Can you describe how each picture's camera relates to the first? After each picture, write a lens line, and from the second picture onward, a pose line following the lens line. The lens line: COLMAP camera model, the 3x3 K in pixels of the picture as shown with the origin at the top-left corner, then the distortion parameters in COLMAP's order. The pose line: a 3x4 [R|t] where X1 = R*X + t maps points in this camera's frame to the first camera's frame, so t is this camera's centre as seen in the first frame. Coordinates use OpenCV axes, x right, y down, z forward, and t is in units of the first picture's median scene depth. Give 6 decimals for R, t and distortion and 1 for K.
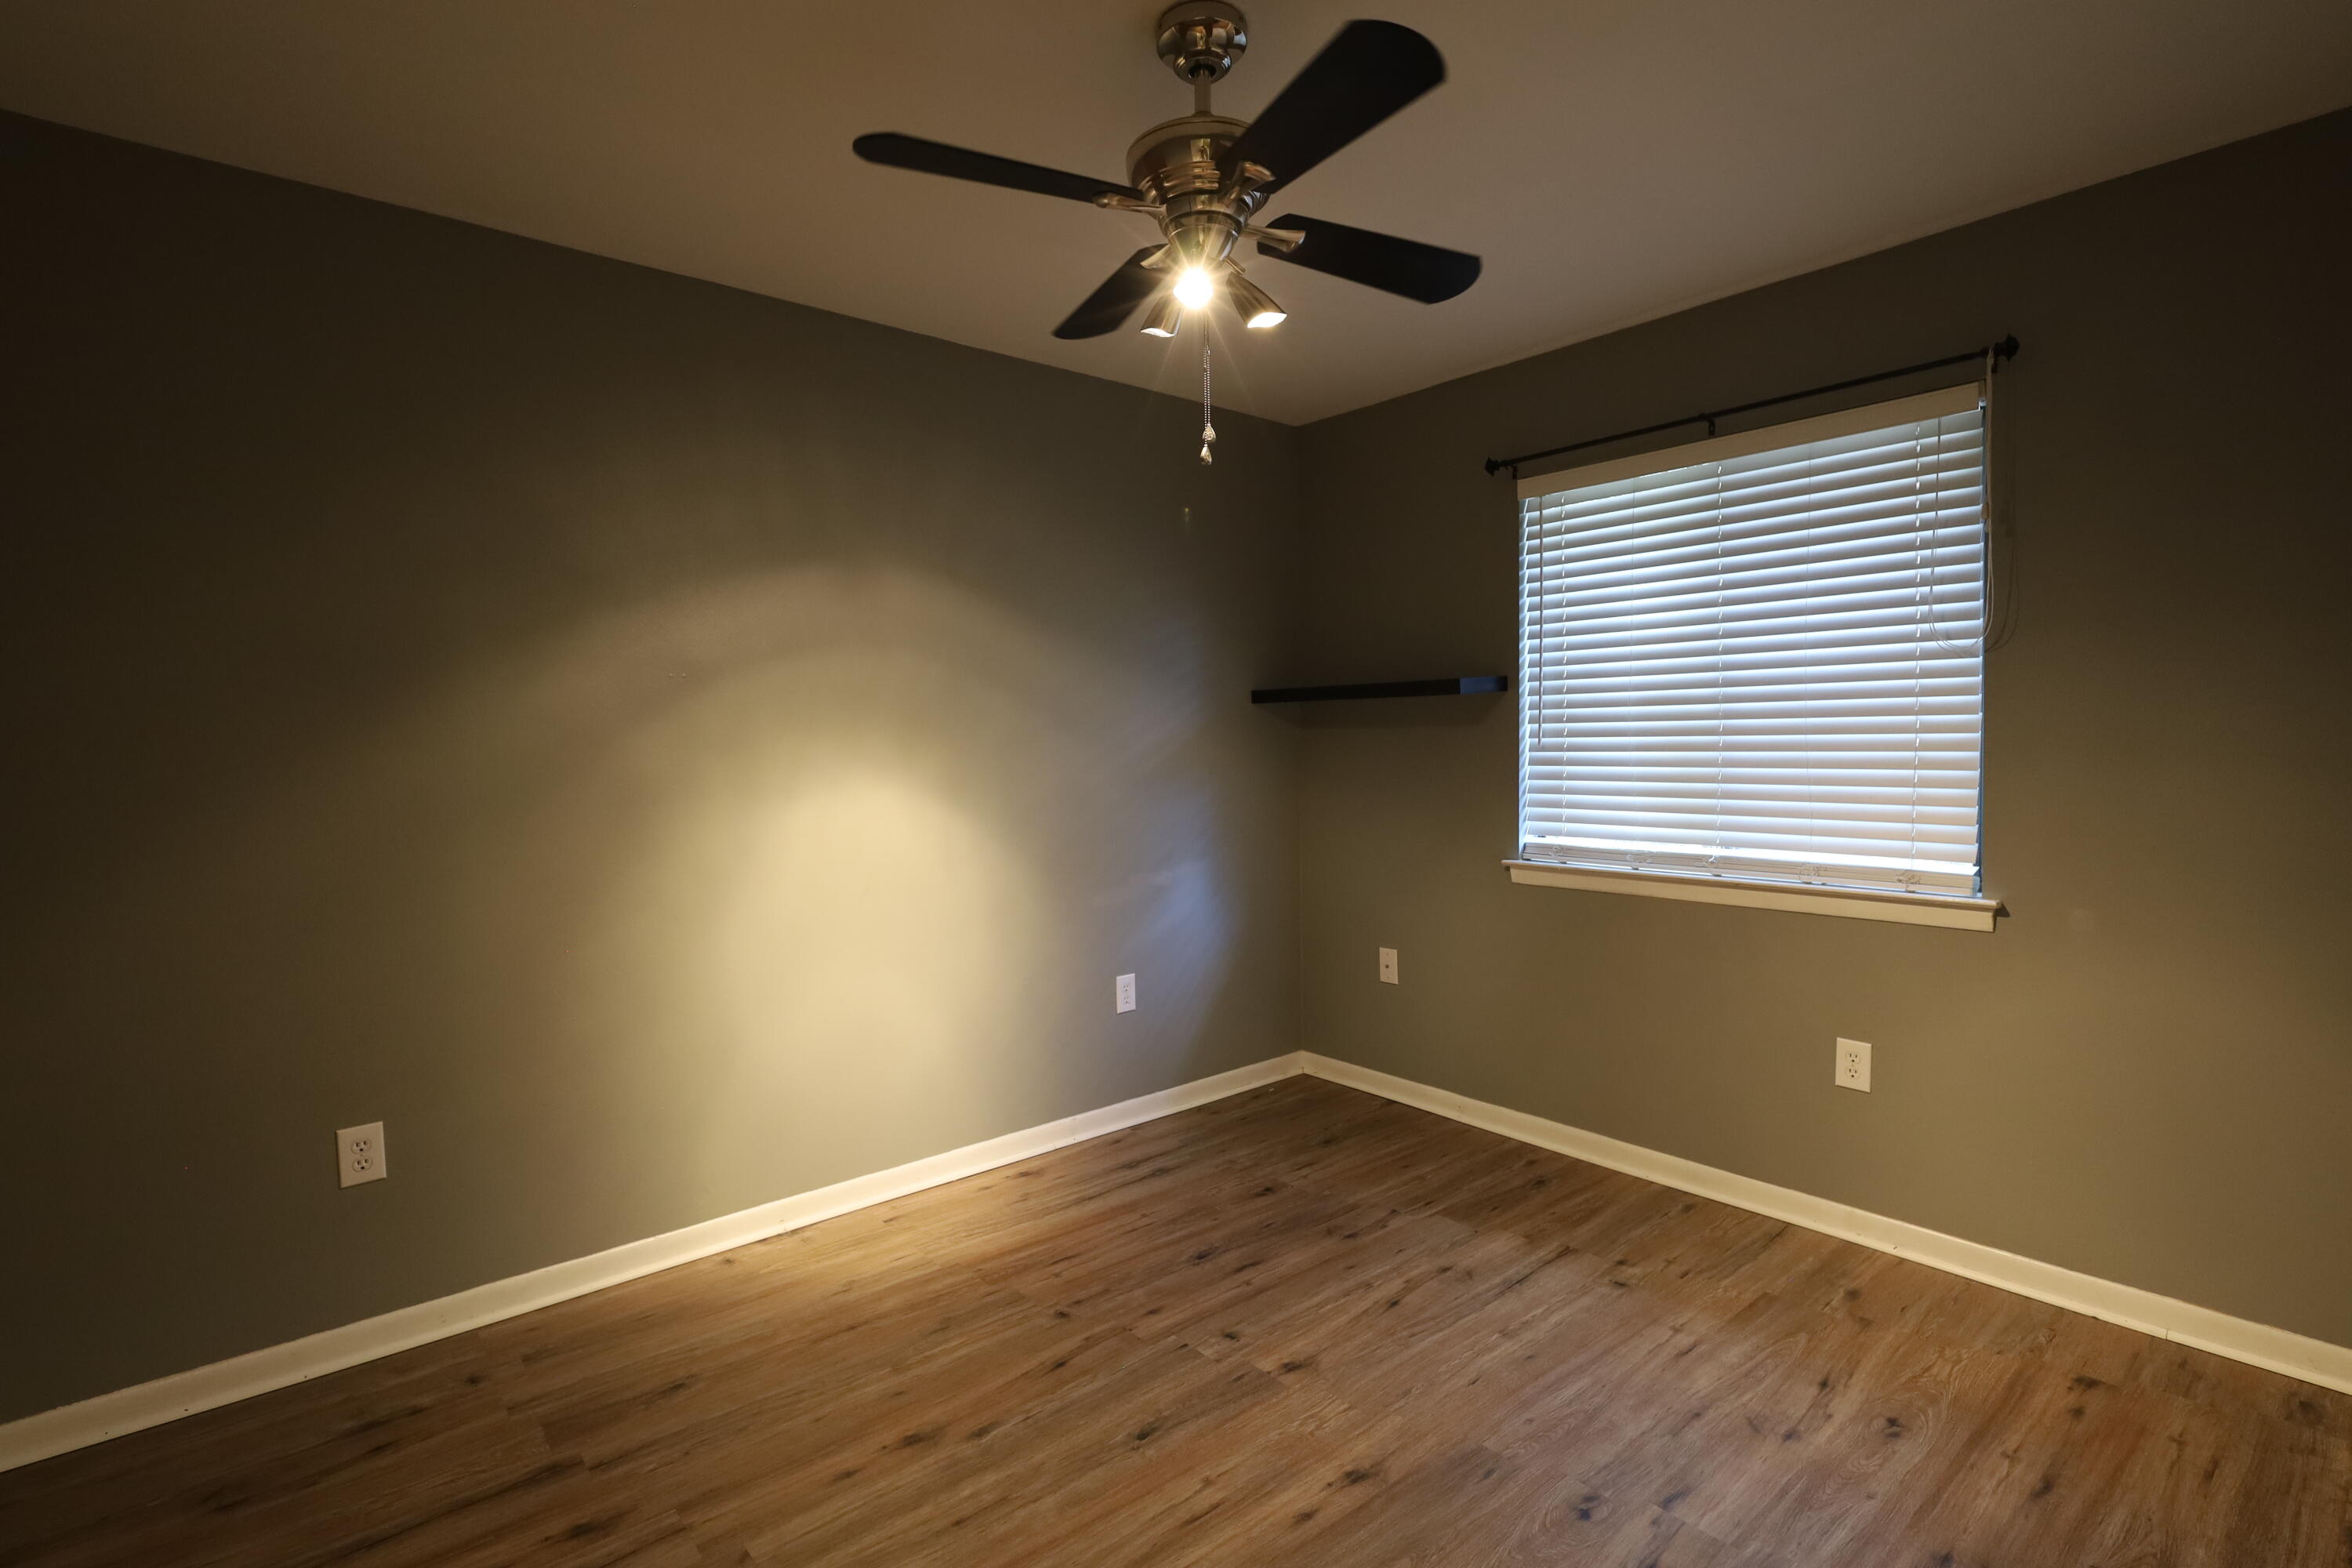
lens RADIAL K [[1084.5, 0, 1173.8], [0, 1084.5, 775.1], [0, 0, 1]] dist [-0.000627, 0.000336]
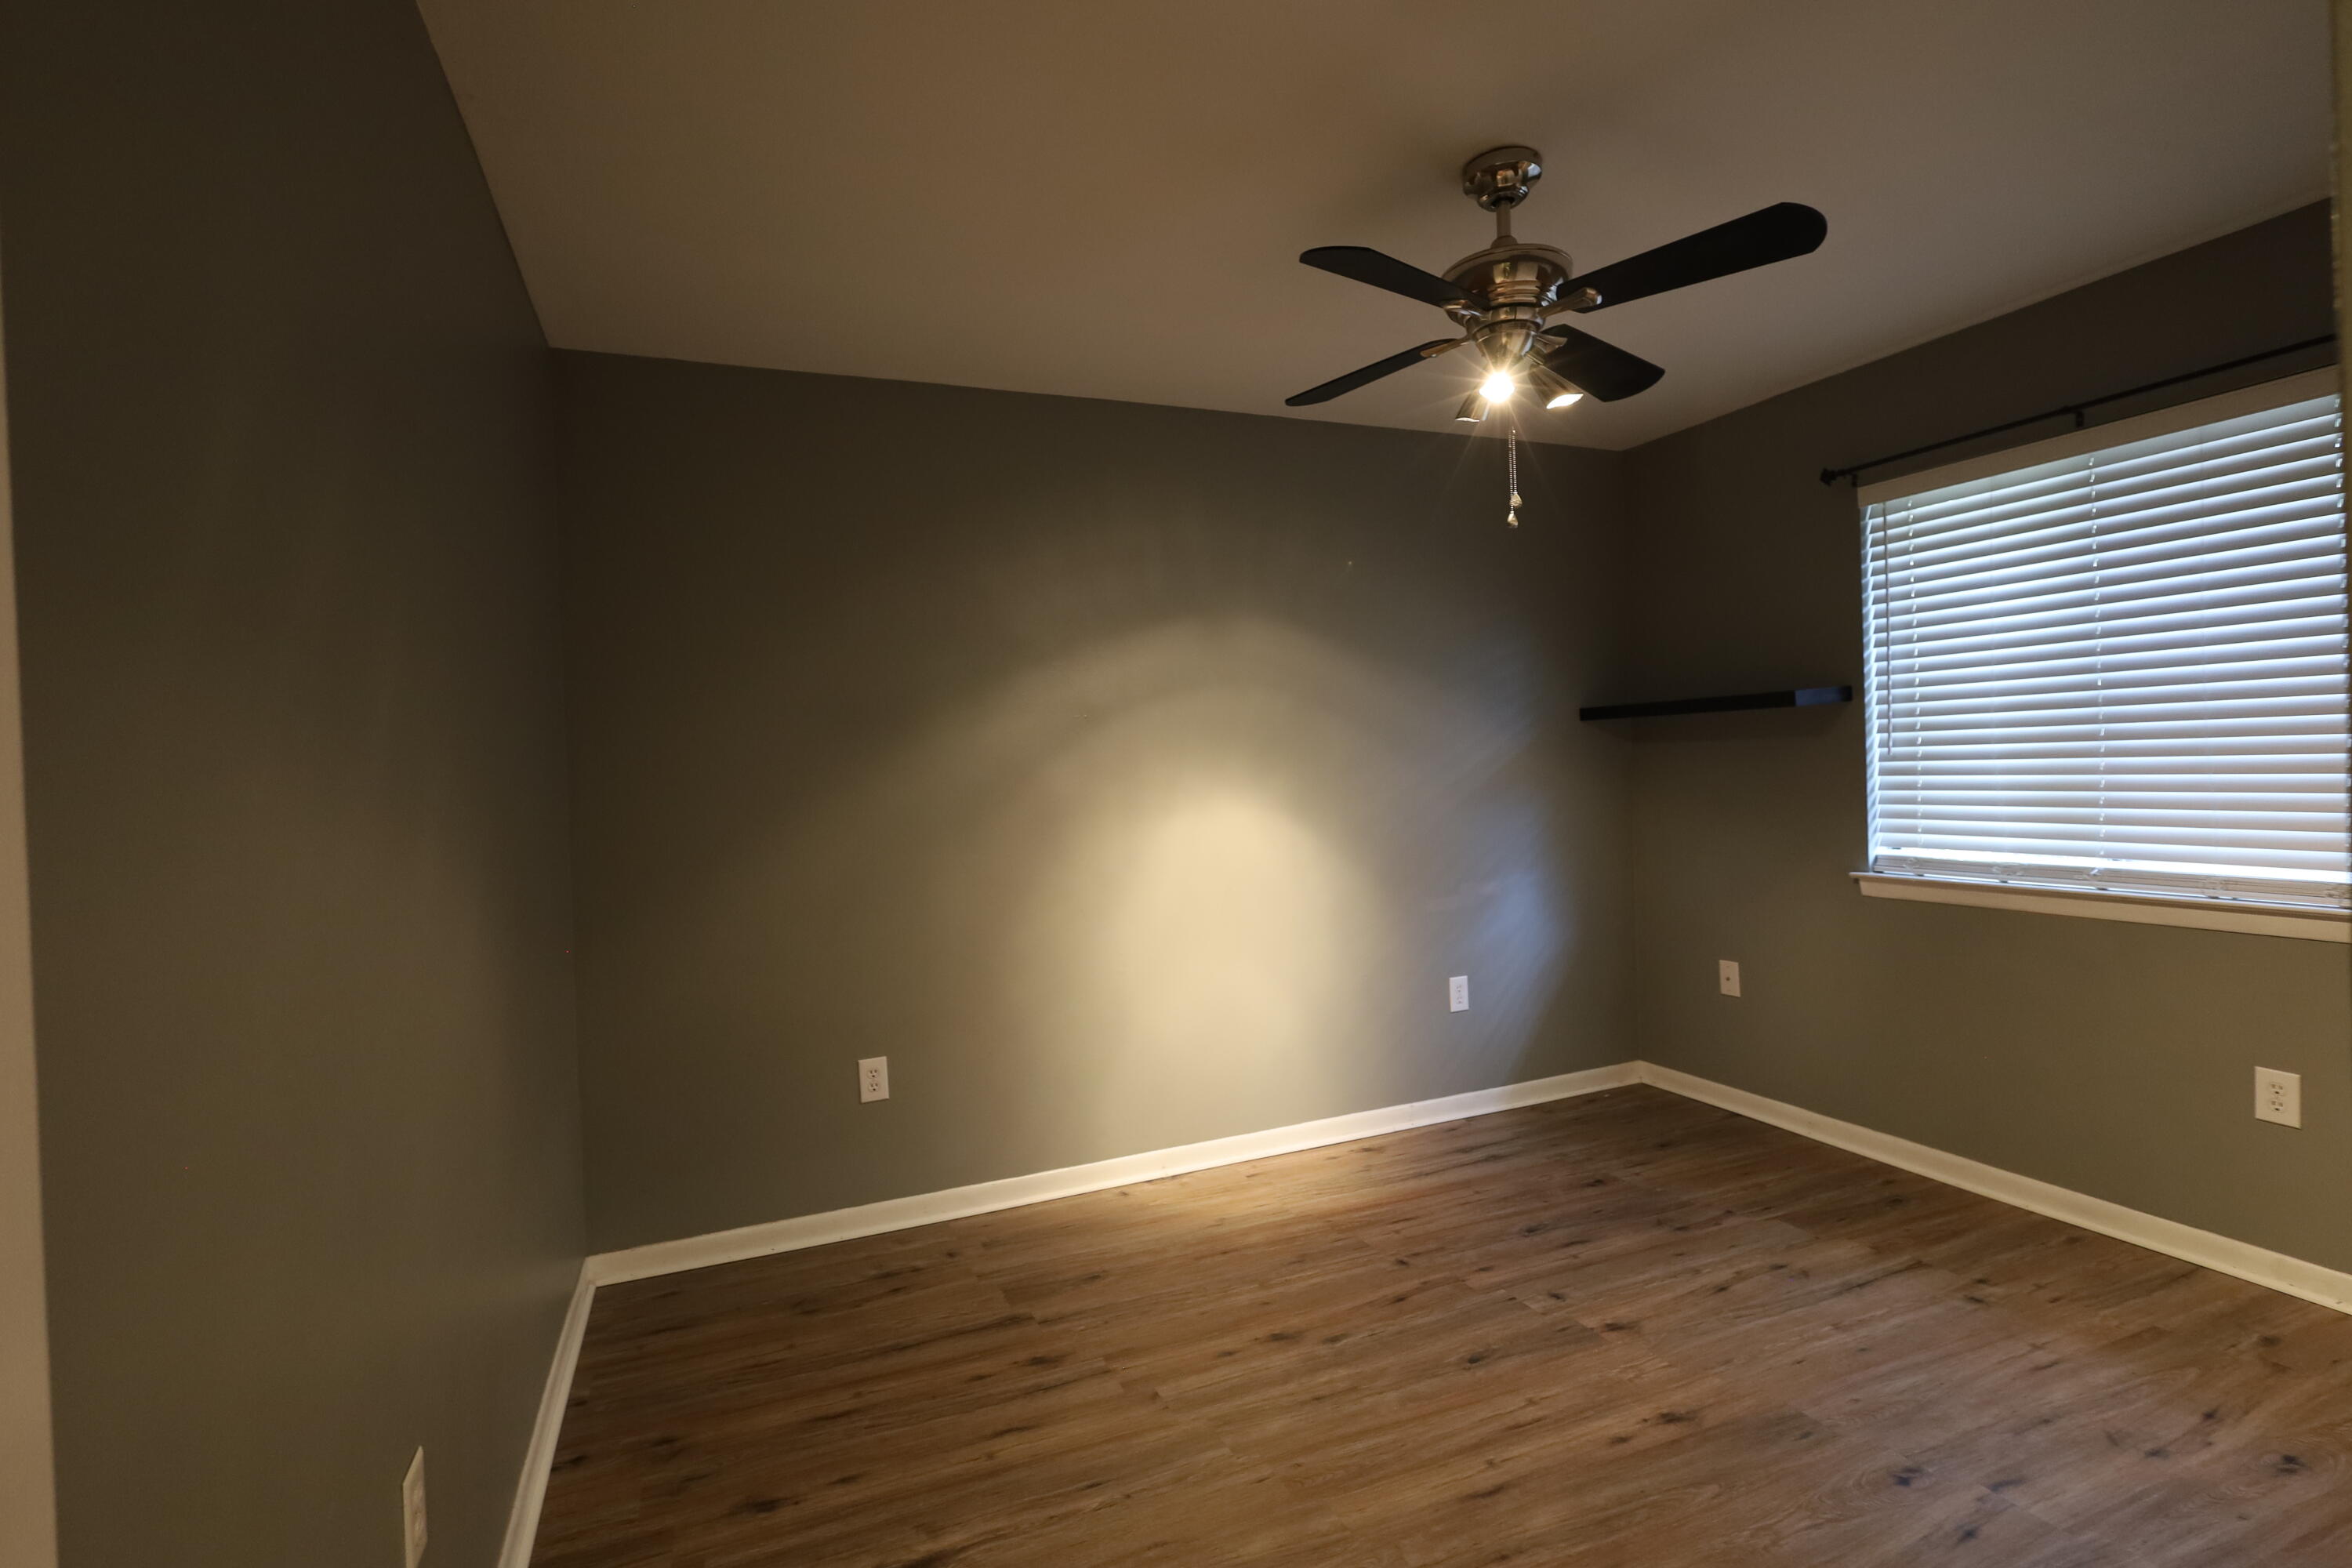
lens RADIAL K [[1084.5, 0, 1173.0], [0, 1084.5, 781.7], [0, 0, 1]] dist [-0.000627, 0.000336]
pose [[0.953086, -0.016820, -0.302232, 0.019477], [0.013450, 0.999822, -0.013229, 0.000816], [0.302401, 0.008543, 0.953142, -0.155569]]
